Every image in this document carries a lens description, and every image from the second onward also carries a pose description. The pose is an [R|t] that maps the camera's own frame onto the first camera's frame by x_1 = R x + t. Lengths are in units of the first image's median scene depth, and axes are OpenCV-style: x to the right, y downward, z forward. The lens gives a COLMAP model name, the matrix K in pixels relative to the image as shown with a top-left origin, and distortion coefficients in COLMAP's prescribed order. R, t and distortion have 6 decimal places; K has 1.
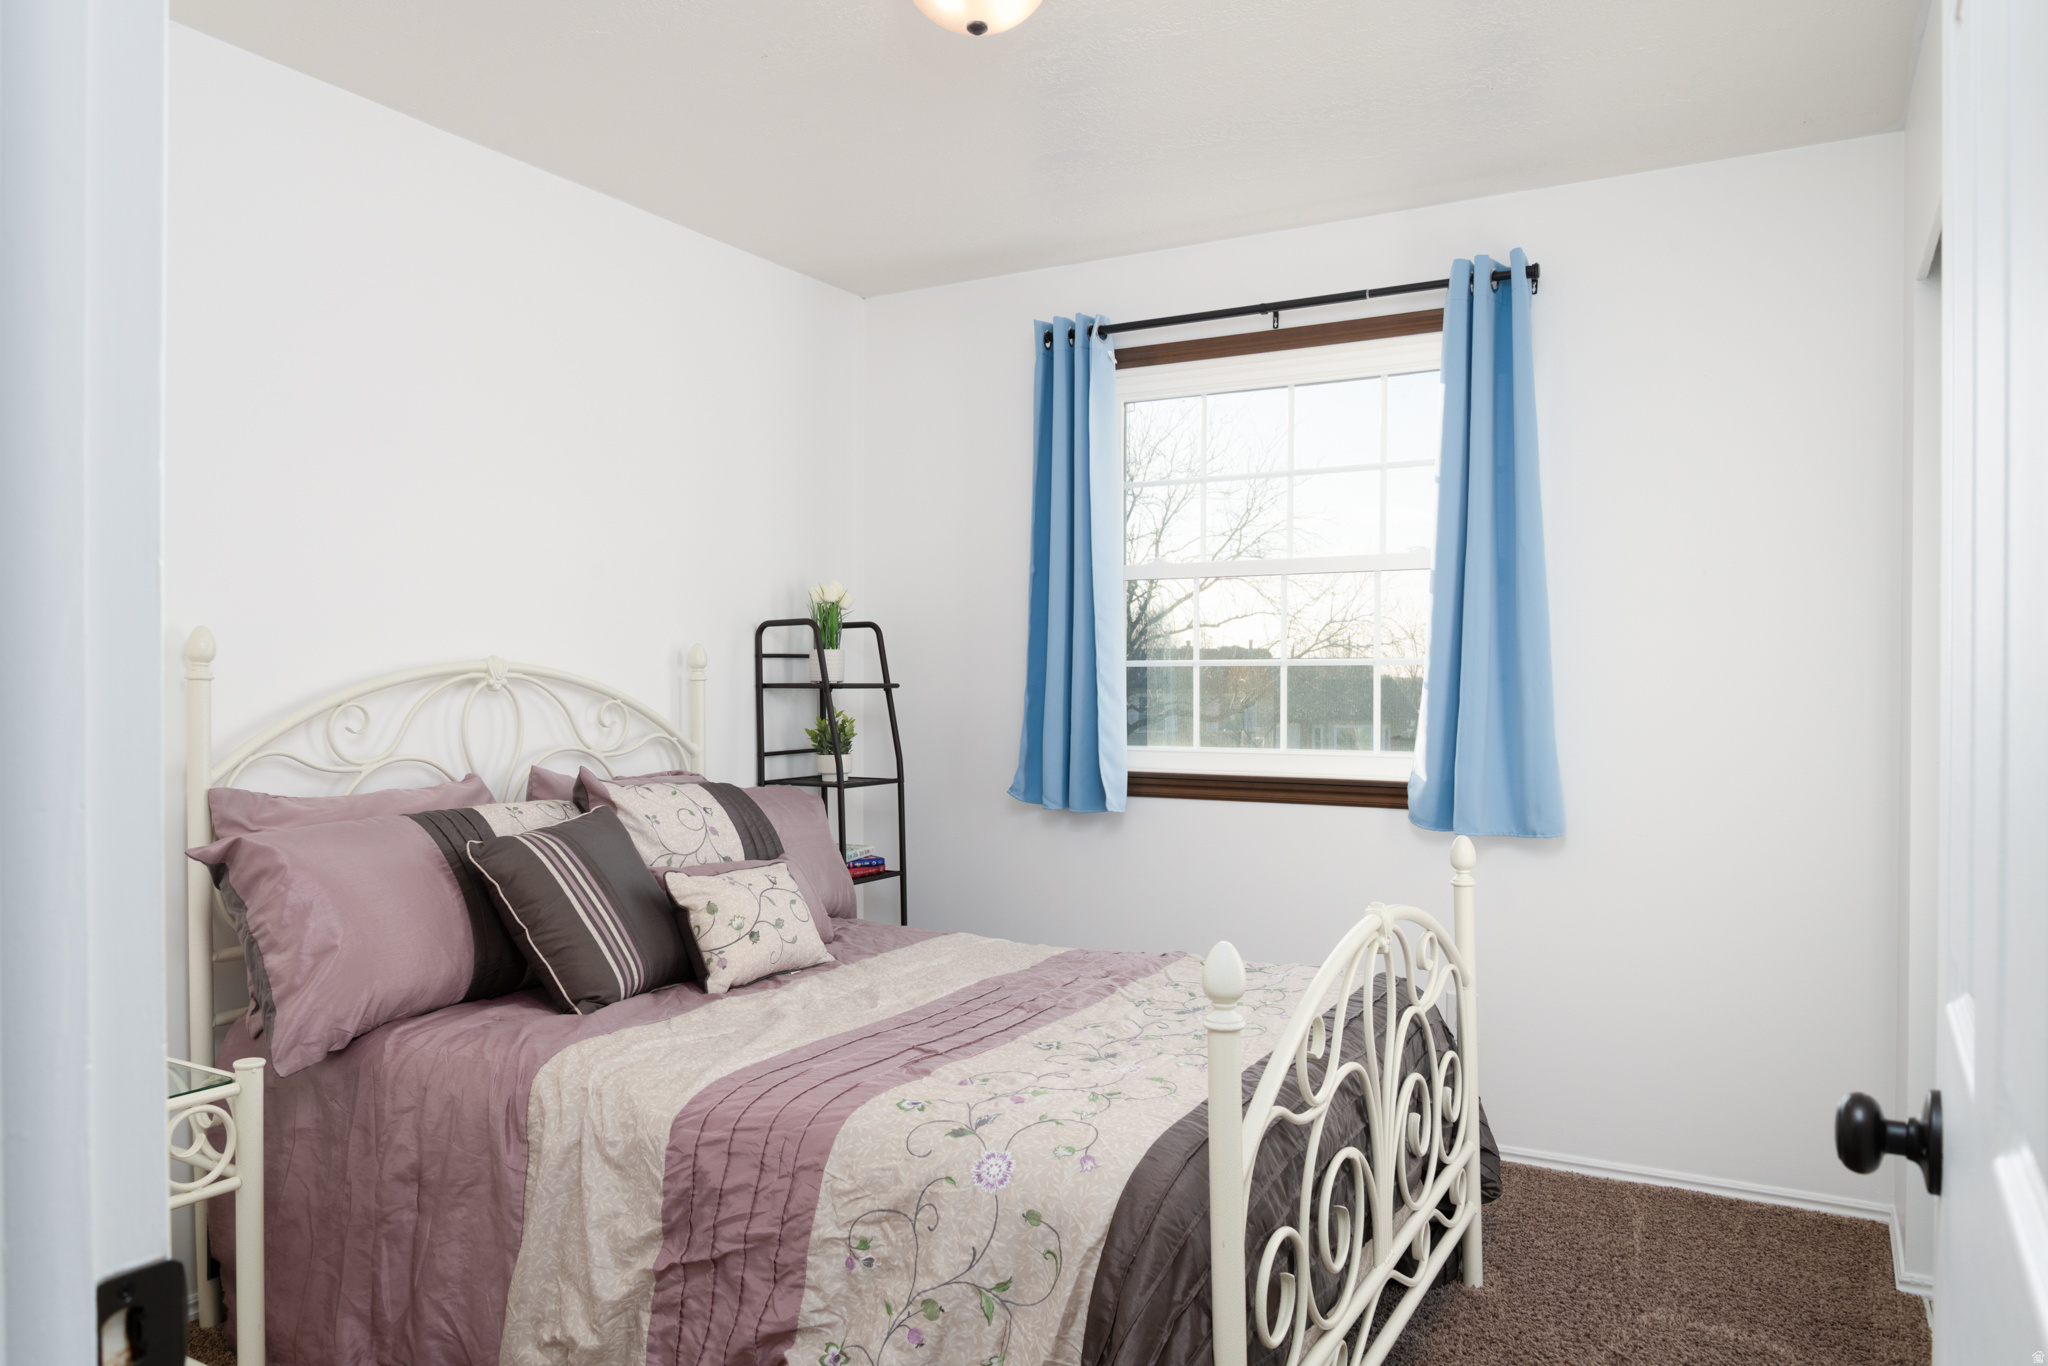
lens RADIAL K [[1390.6, 0, 1024.6], [0, 1390.6, 672.3], [0, 0, 1]] dist [-0.006309, -0.007613]
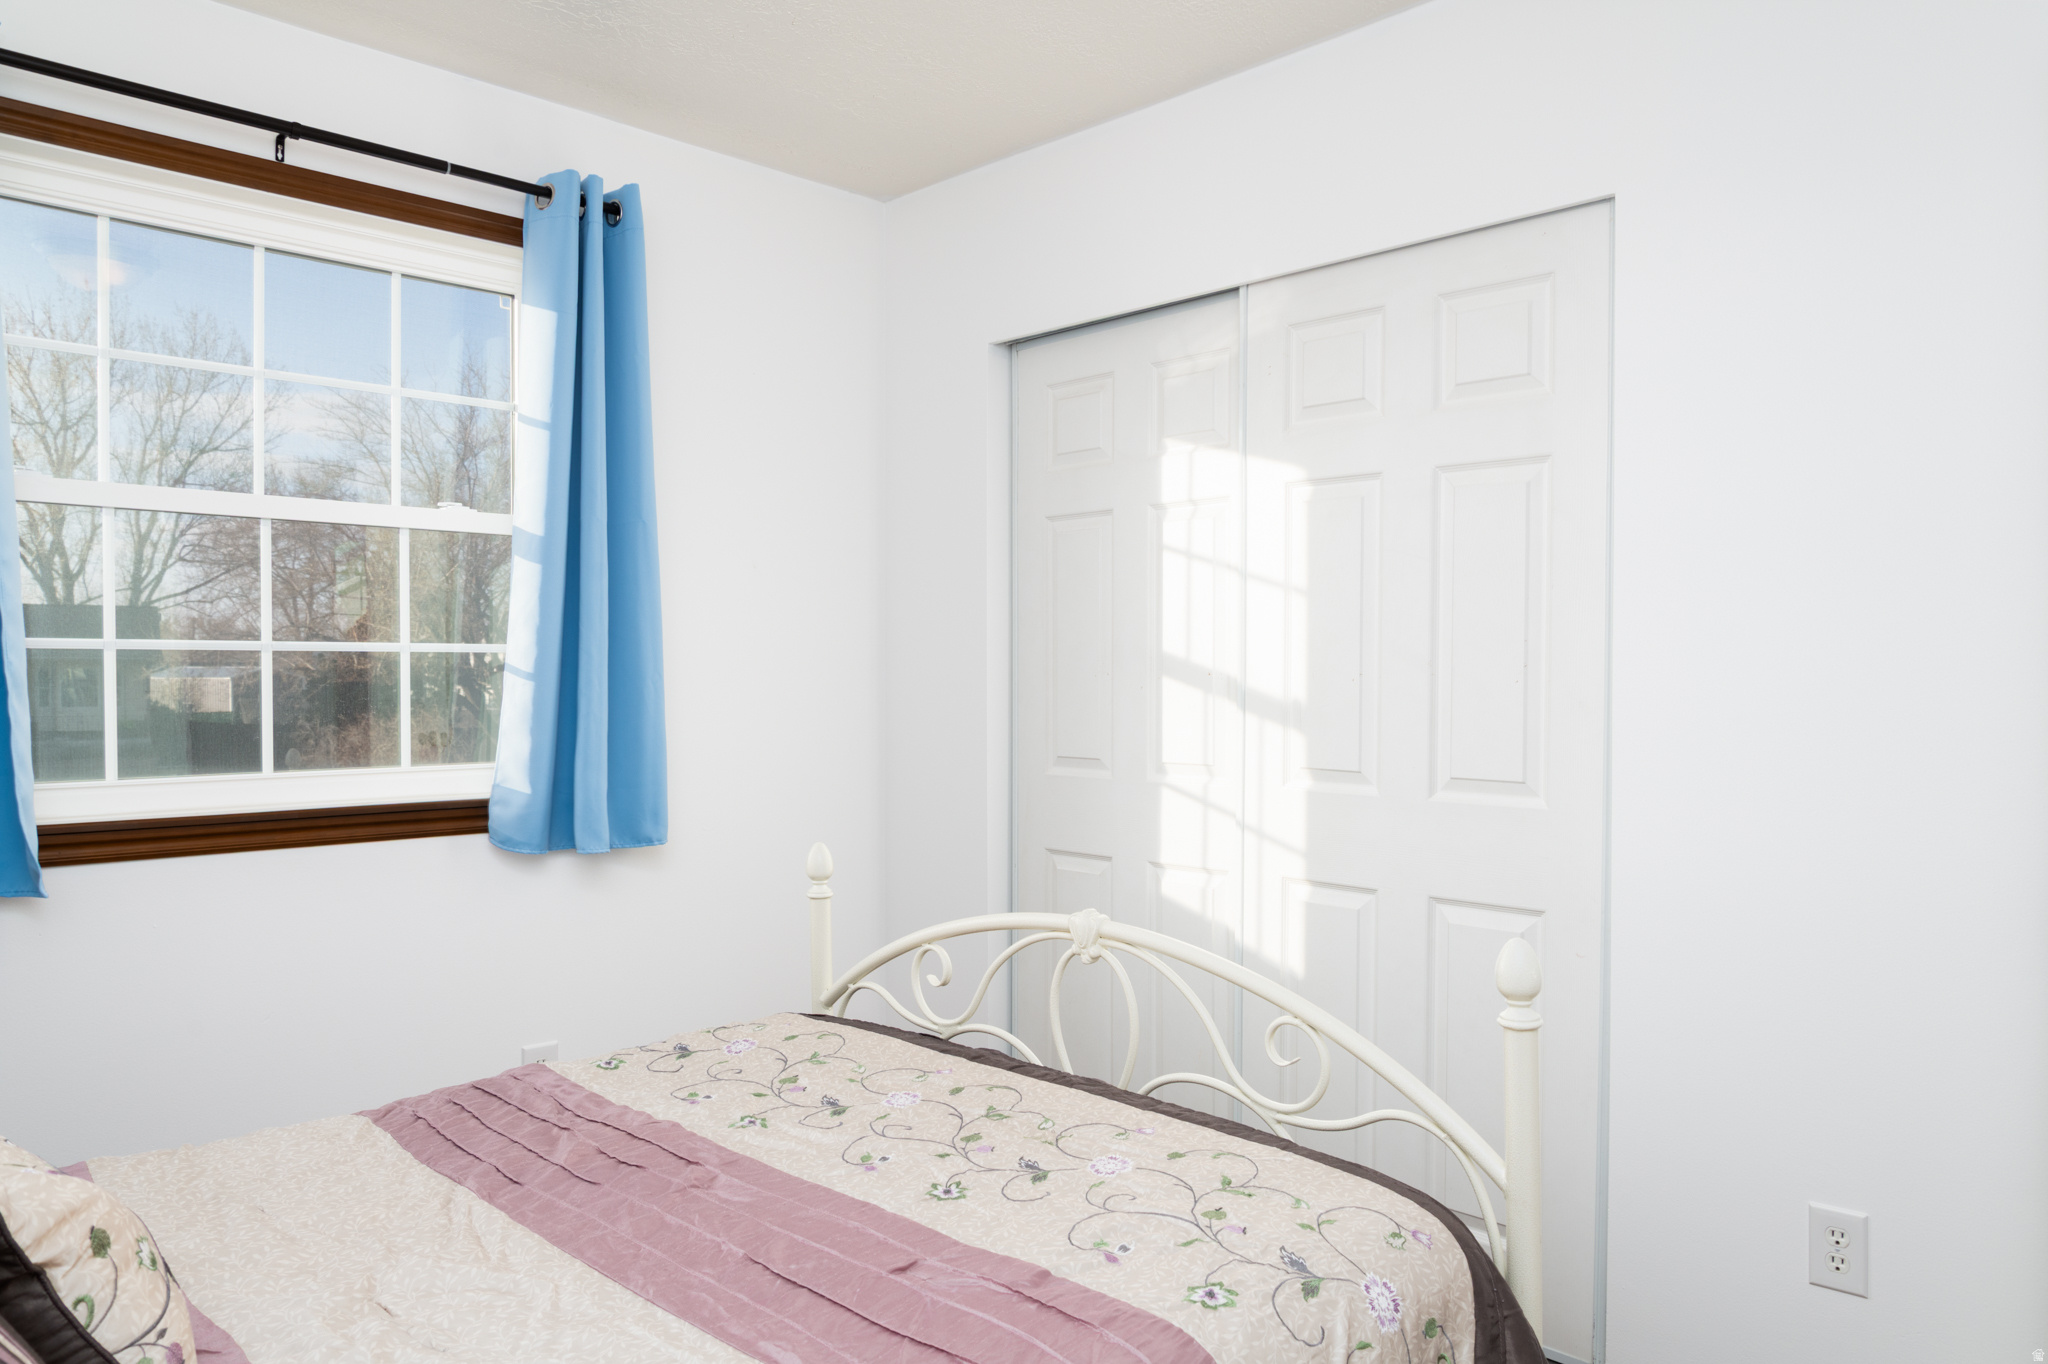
lens RADIAL K [[1390.6, 0, 1022.7], [0, 1390.6, 697.6], [0, 0, 1]] dist [-0.006309, -0.007613]
pose [[0.270528, -0.017375, 0.962555, -0.412746], [-0.013490, 0.999671, 0.021836, -0.001168], [-0.962618, -0.018893, 0.270205, 0.487549]]
